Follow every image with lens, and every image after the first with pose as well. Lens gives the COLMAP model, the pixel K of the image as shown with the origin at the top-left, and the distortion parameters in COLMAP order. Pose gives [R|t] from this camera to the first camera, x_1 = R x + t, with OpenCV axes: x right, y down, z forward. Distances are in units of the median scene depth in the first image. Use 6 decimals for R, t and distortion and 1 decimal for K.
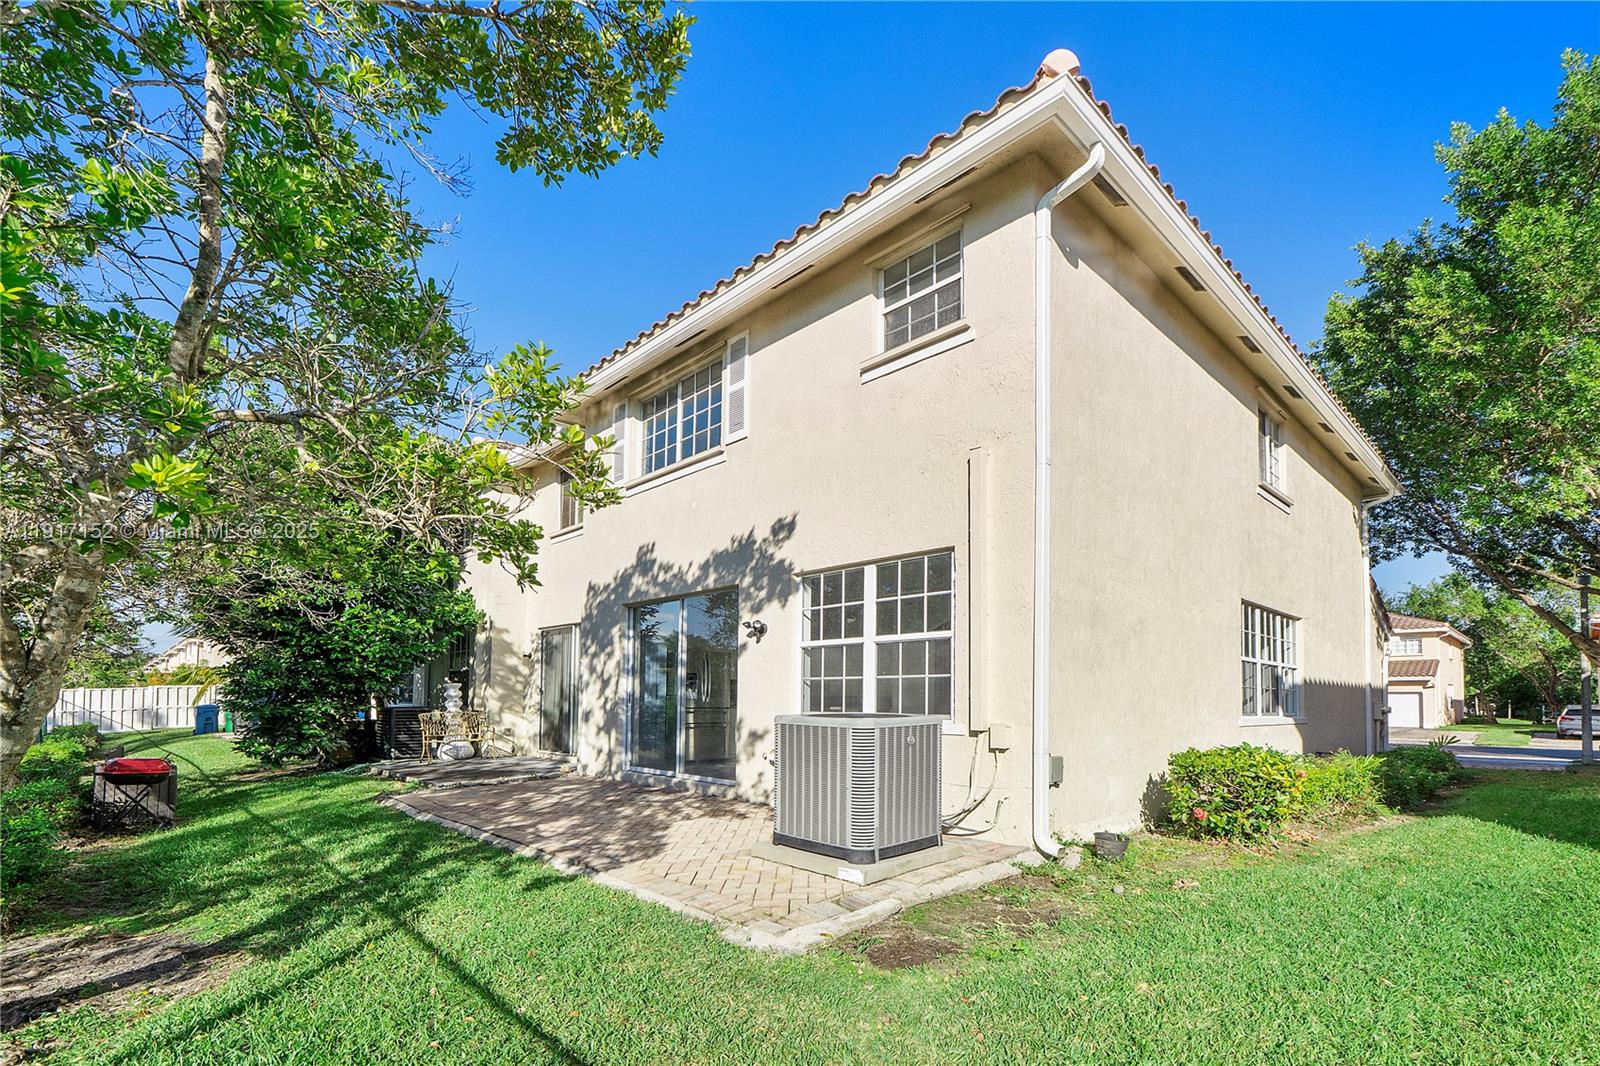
lens RADIAL K [[696.5, 0, 799.7], [0, 696.5, 532.2], [0, 0, 1]] dist [-0.004101, -0.001135]
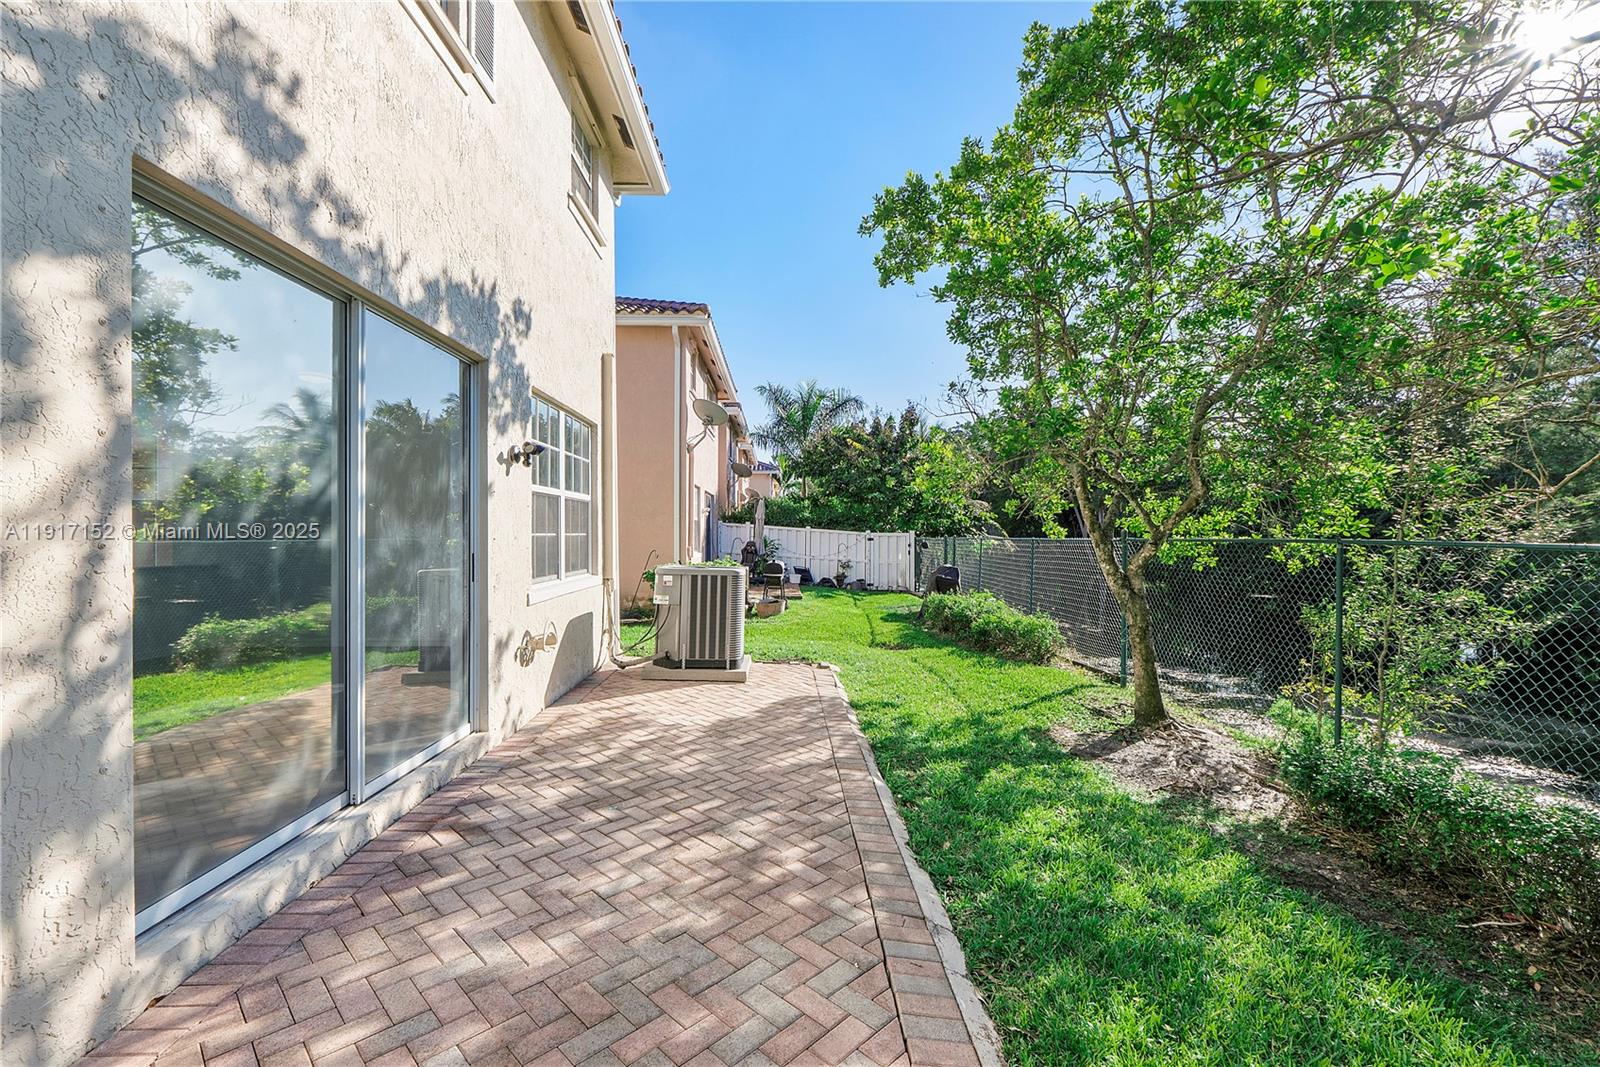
lens RADIAL K [[696.5, 0, 799.7], [0, 696.5, 531.5], [0, 0, 1]] dist [-0.004101, -0.001135]
pose [[-0.736669, 0.000133, 0.676254, -0.571209], [-0.132293, 0.980650, -0.144305, 0.219899], [-0.663188, -0.195768, -0.722397, 1.057321]]
